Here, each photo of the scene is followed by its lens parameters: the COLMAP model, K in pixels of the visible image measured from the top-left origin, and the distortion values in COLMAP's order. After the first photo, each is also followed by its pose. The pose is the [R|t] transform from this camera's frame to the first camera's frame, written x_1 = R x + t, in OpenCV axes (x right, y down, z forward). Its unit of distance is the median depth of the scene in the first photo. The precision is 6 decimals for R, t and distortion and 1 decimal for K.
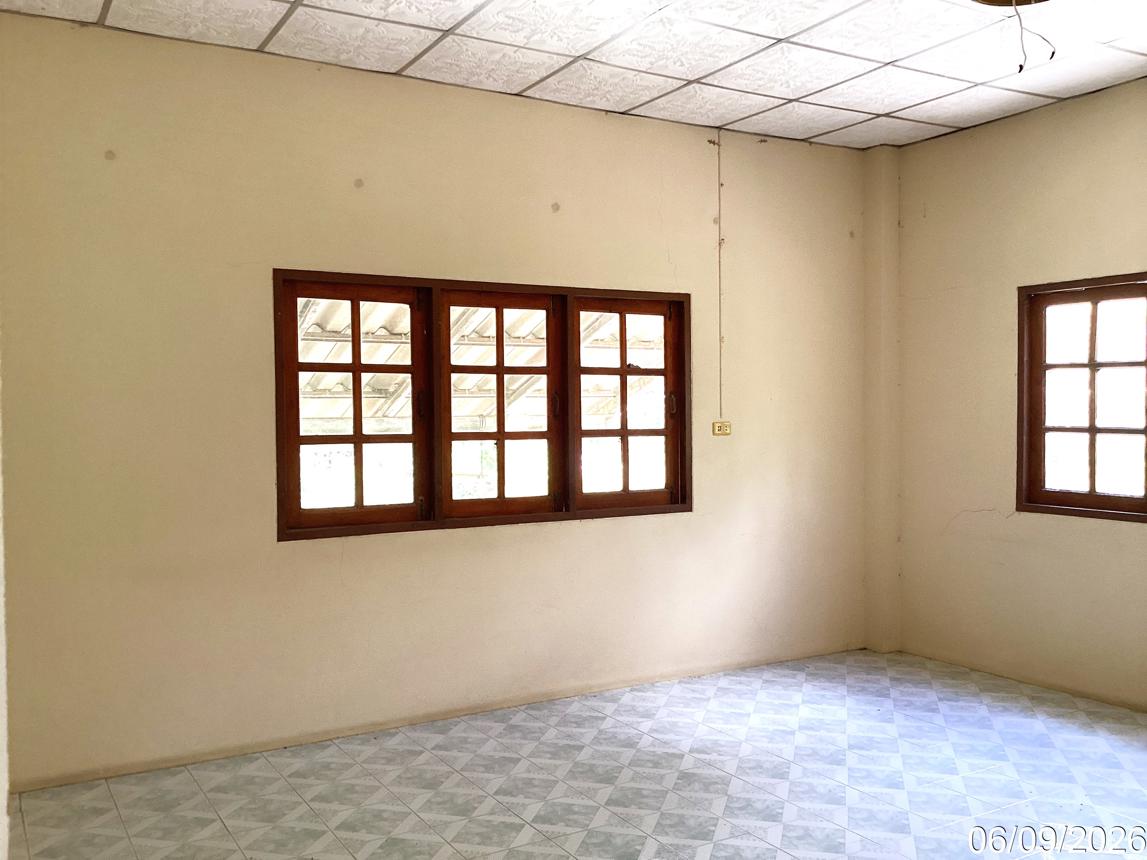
lens RADIAL K [[1061.3, 0, 576.3], [0, 1061.3, 415.4], [0, 0, 1]] dist [0.064587, -0.003771]
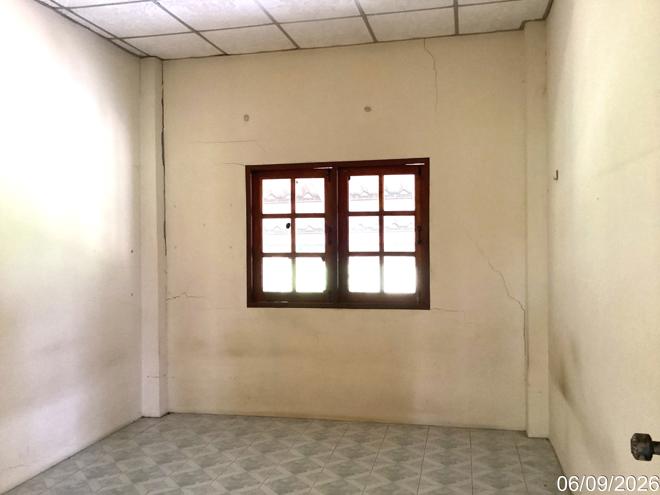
lens RADIAL K [[591.7, 0, 330.0], [0, 591.7, 247.5], [0, 0, 1]] dist [0.007515, 0.002385]
pose [[0.730193, 0.008727, -0.683185, 0.548227], [0.002694, 0.999874, 0.015651, -0.006347], [0.683235, -0.013269, 0.730078, 0.322398]]
